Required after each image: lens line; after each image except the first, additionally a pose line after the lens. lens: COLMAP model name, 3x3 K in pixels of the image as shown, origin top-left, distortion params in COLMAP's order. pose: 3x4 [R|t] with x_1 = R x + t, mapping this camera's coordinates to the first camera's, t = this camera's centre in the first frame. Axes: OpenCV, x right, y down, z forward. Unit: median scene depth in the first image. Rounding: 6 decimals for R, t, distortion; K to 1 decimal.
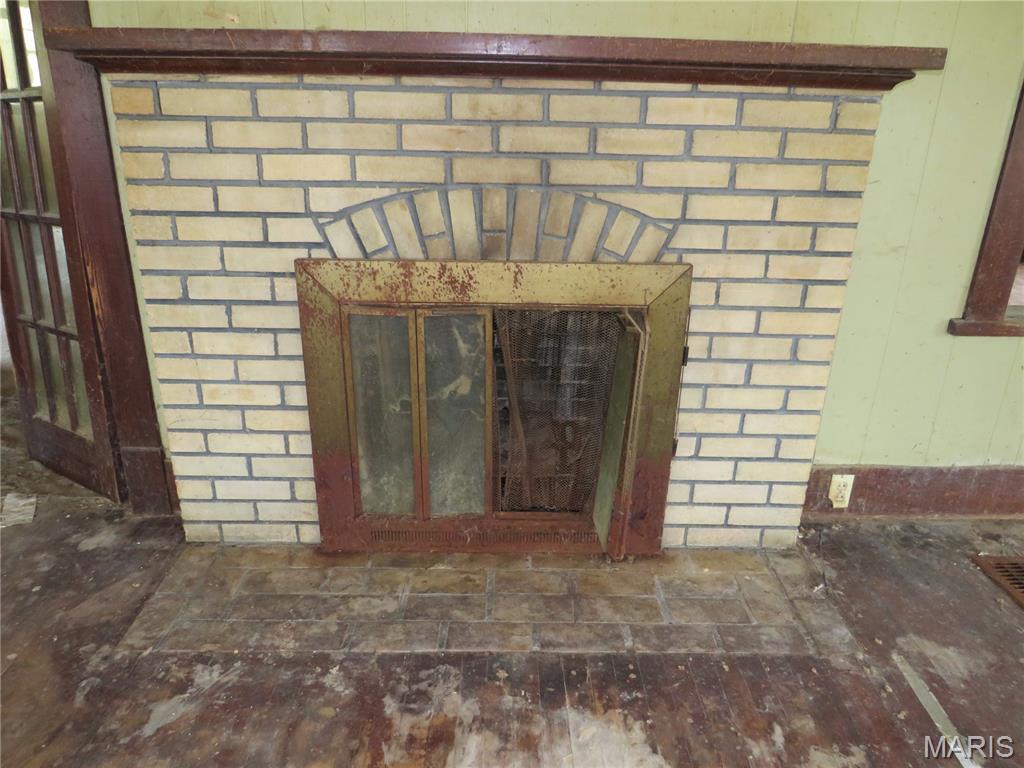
lens RADIAL K [[722.0, 0, 512.0], [0, 722.0, 384.0], [0, 0, 1]] dist [-0.031058, 0.001770]
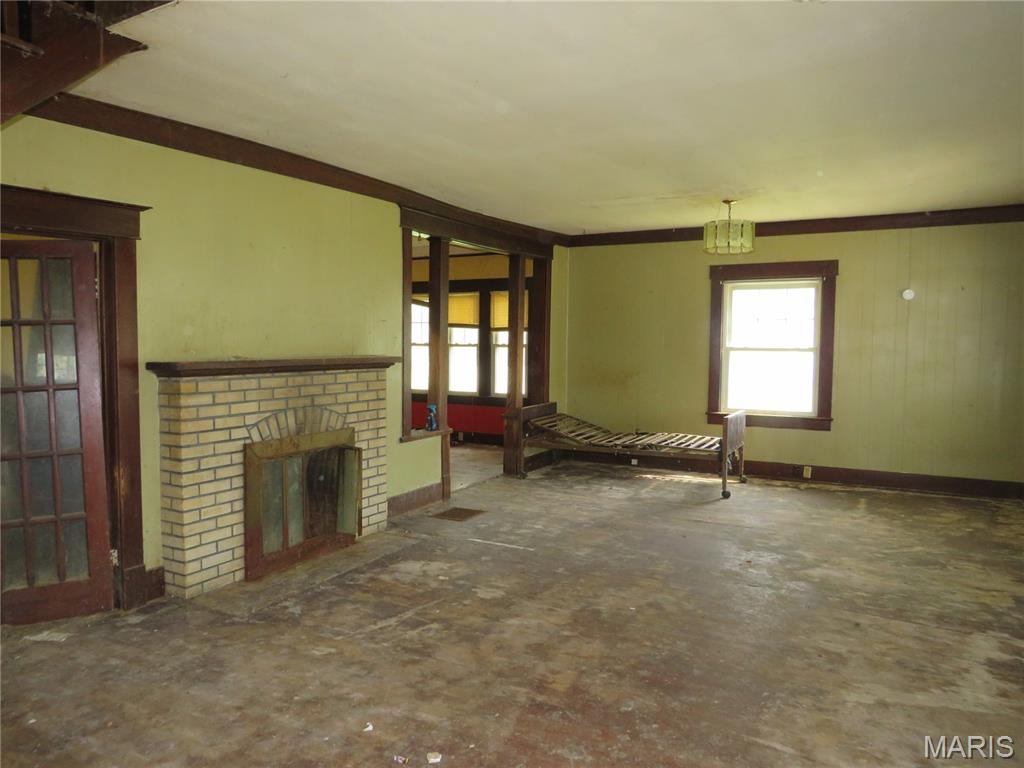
lens RADIAL K [[722.0, 0, 512.0], [0, 722.0, 384.0], [0, 0, 1]] dist [-0.031058, 0.001770]
pose [[0.492391, -0.069137, 0.867624, -1.978728], [0.320509, 0.941195, -0.106894, 0.190397], [-0.809213, 0.330715, 0.485595, -1.009467]]
